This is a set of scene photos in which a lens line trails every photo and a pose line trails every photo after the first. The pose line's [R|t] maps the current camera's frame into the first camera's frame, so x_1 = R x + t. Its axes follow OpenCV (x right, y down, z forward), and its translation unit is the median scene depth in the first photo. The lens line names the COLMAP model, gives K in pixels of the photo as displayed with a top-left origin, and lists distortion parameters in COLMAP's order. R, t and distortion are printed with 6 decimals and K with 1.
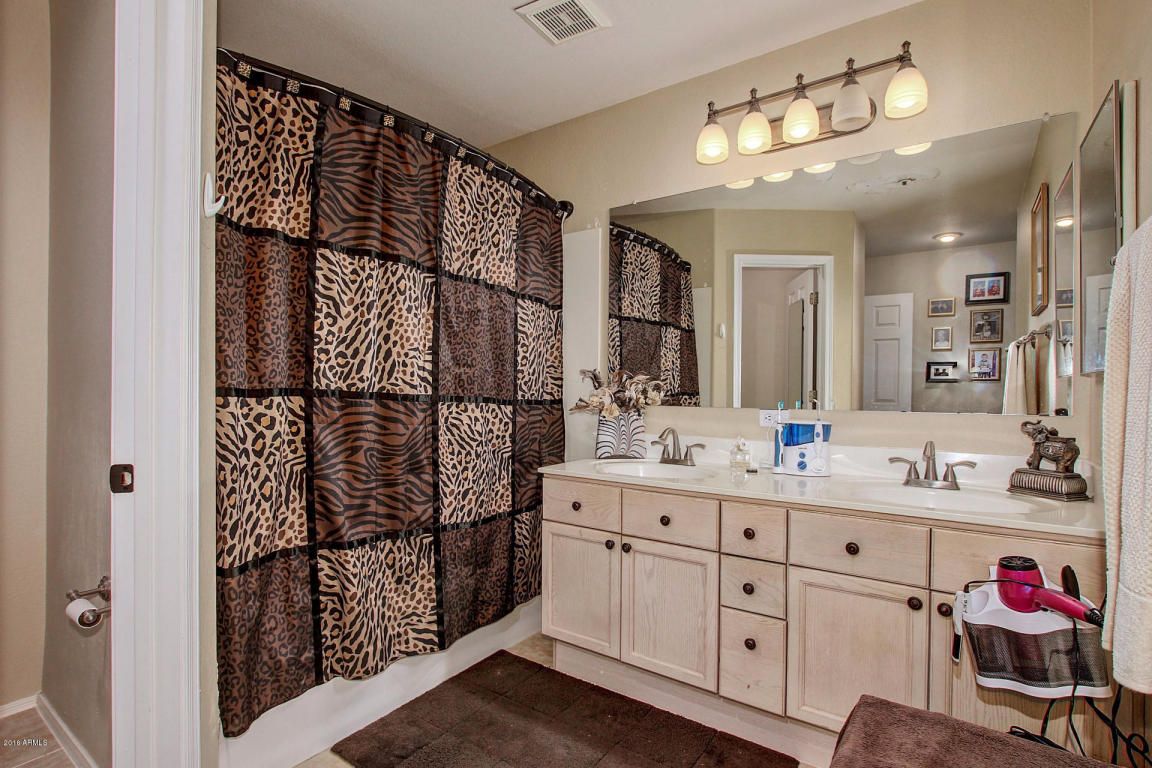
lens RADIAL K [[534.5, 0, 578.1], [0, 534.5, 389.7], [0, 0, 1]] dist [-0.017814, -0.000112]
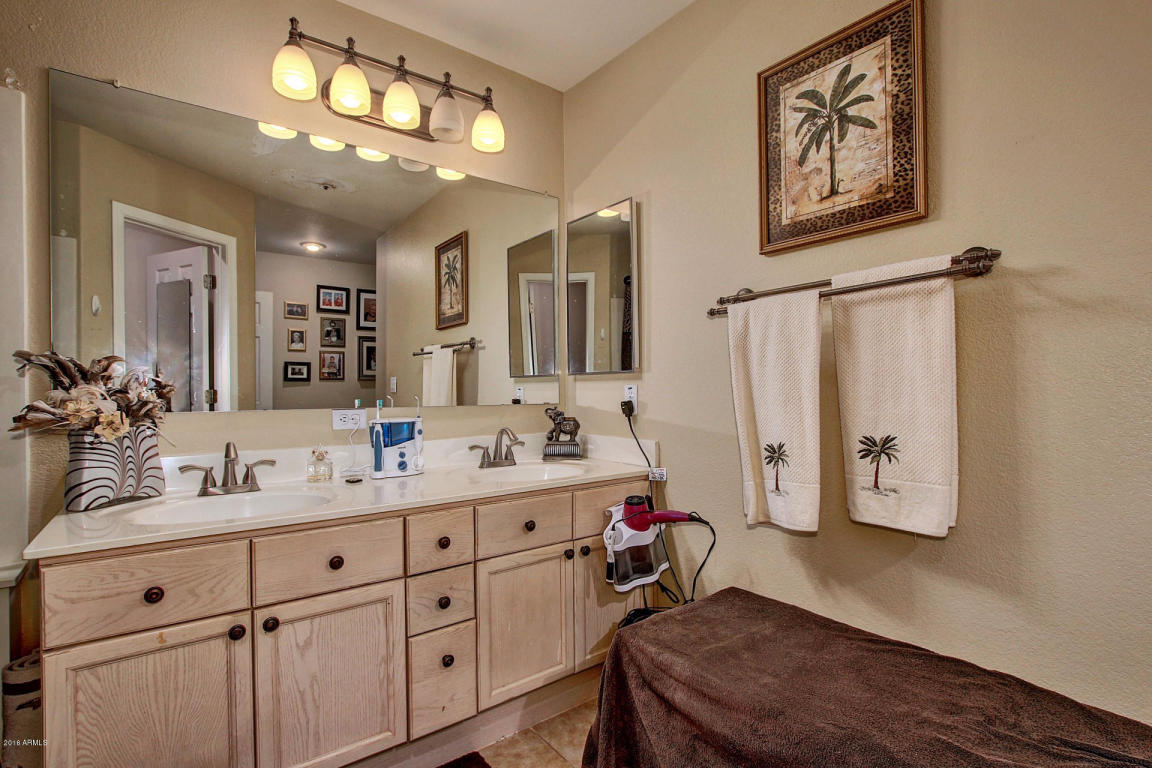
lens RADIAL K [[528.5, 0, 568.2], [0, 528.5, 392.2], [0, 0, 1]] dist [-0.017628, -0.000528]
pose [[0.315097, -0.012383, 0.948979, -0.385780], [0.007270, 0.999917, 0.010633, 0.002311], [-0.949032, 0.003549, 0.315160, 0.416544]]
